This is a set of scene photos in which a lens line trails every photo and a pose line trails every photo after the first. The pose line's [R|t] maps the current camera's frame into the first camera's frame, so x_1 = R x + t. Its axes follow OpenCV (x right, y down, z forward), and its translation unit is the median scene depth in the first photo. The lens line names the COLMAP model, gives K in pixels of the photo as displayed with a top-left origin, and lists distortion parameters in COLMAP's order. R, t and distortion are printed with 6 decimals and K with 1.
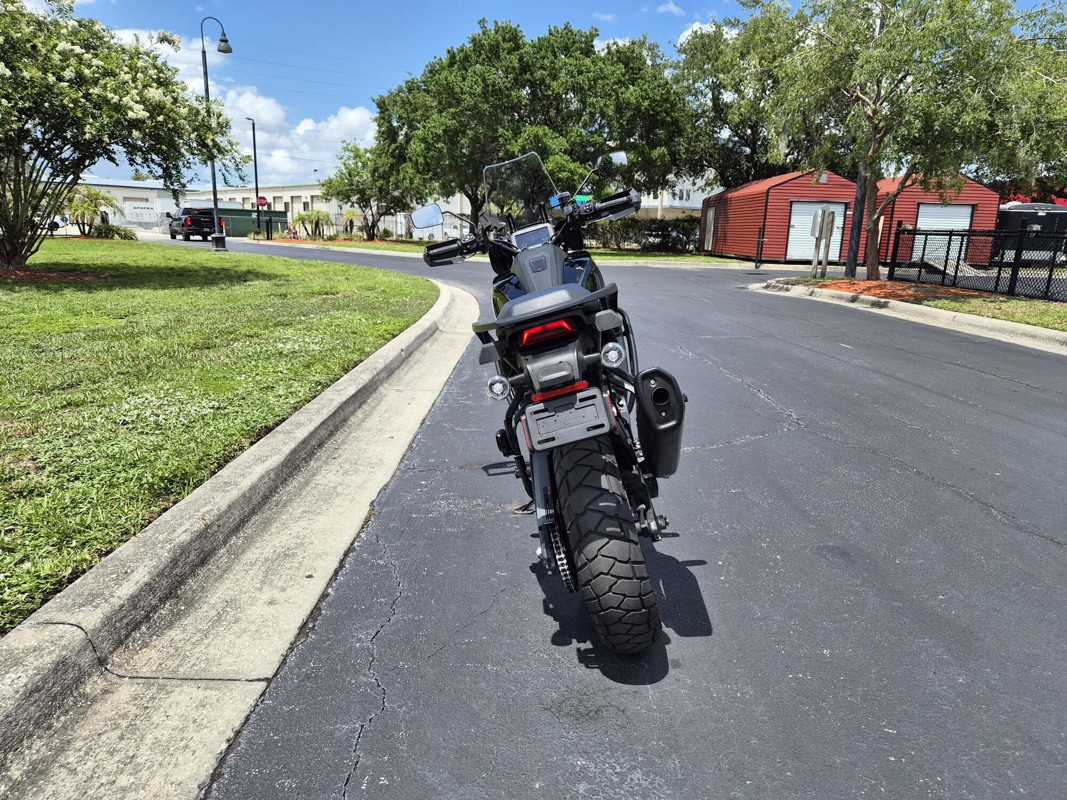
lens RADIAL K [[717.0, 0, 531.7], [0, 717.0, 396.0], [0, 0, 1]] dist [0.052877, -0.043799]
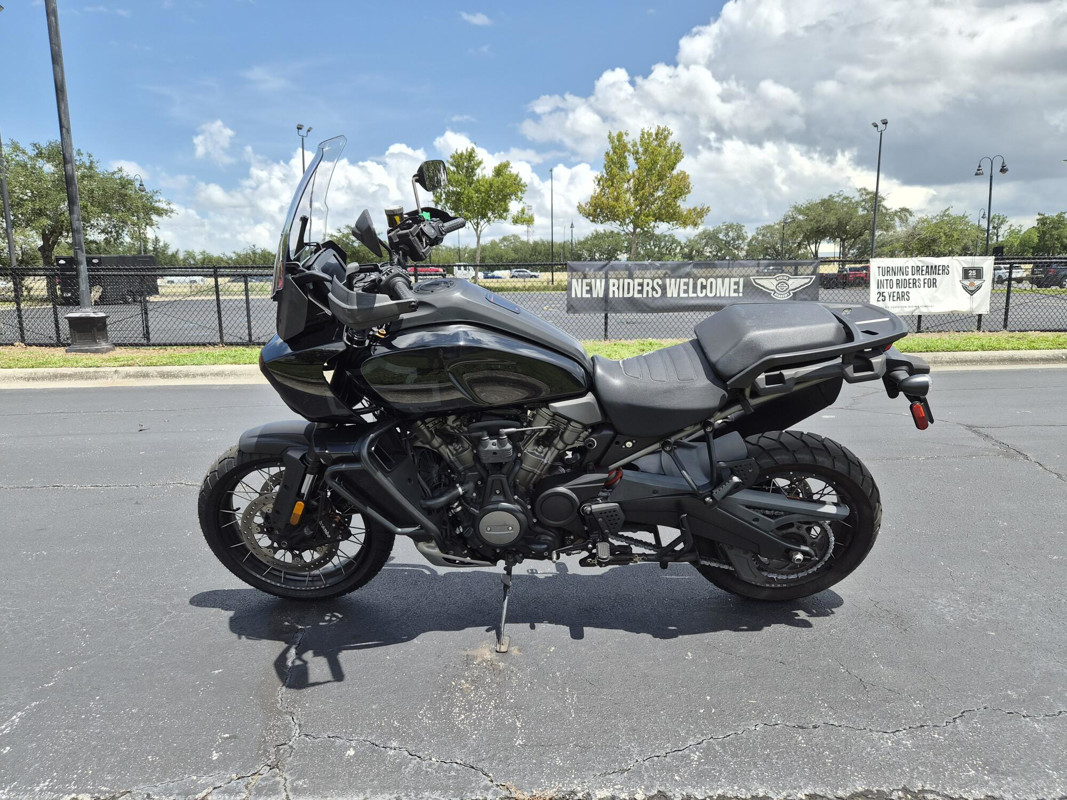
lens RADIAL K [[717.0, 0, 528.6], [0, 717.0, 403.1], [0, 0, 1]] dist [0.052877, -0.043799]
pose [[-0.008796, -0.199122, 0.979935, -0.085333], [0.238833, 0.951193, 0.195426, -0.026025], [-0.971021, 0.235760, 0.039190, 0.112686]]
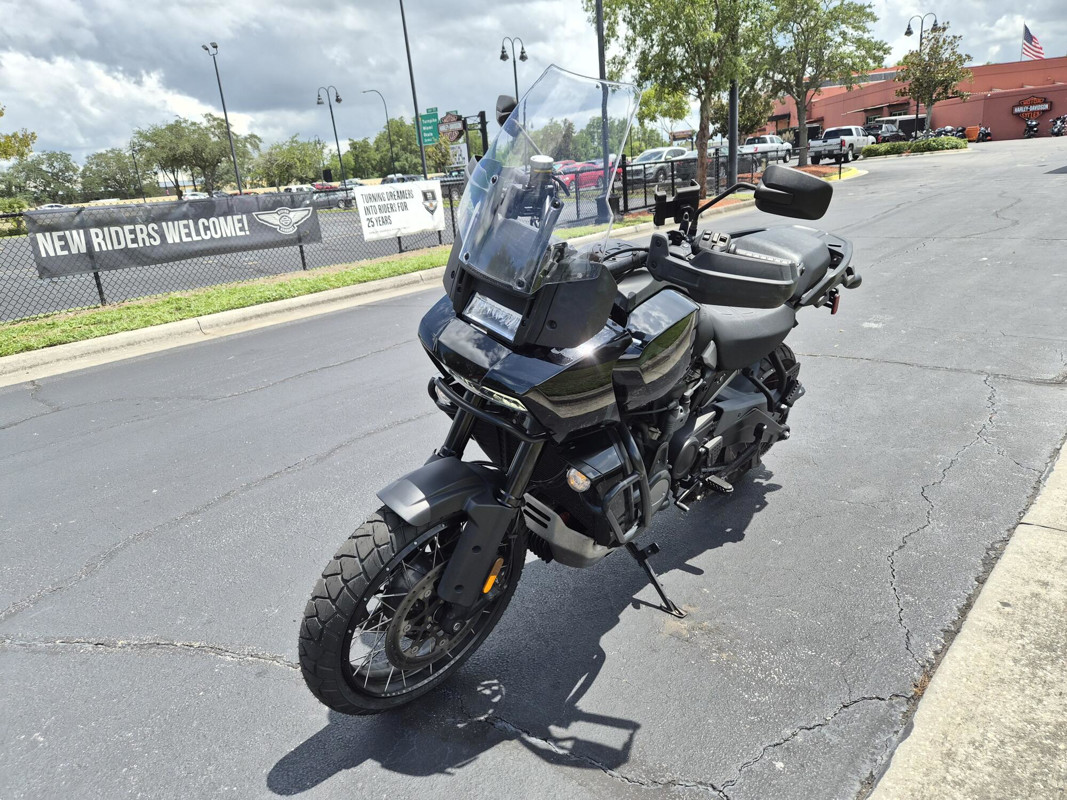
lens RADIAL K [[717.0, 0, 521.5], [0, 717.0, 390.9], [0, 0, 1]] dist [0.052877, -0.043799]
pose [[-0.735907, -0.162094, 0.657394, -0.042123], [0.214792, 0.864882, 0.453700, -0.047858], [-0.642110, 0.475084, -0.601656, 0.179871]]
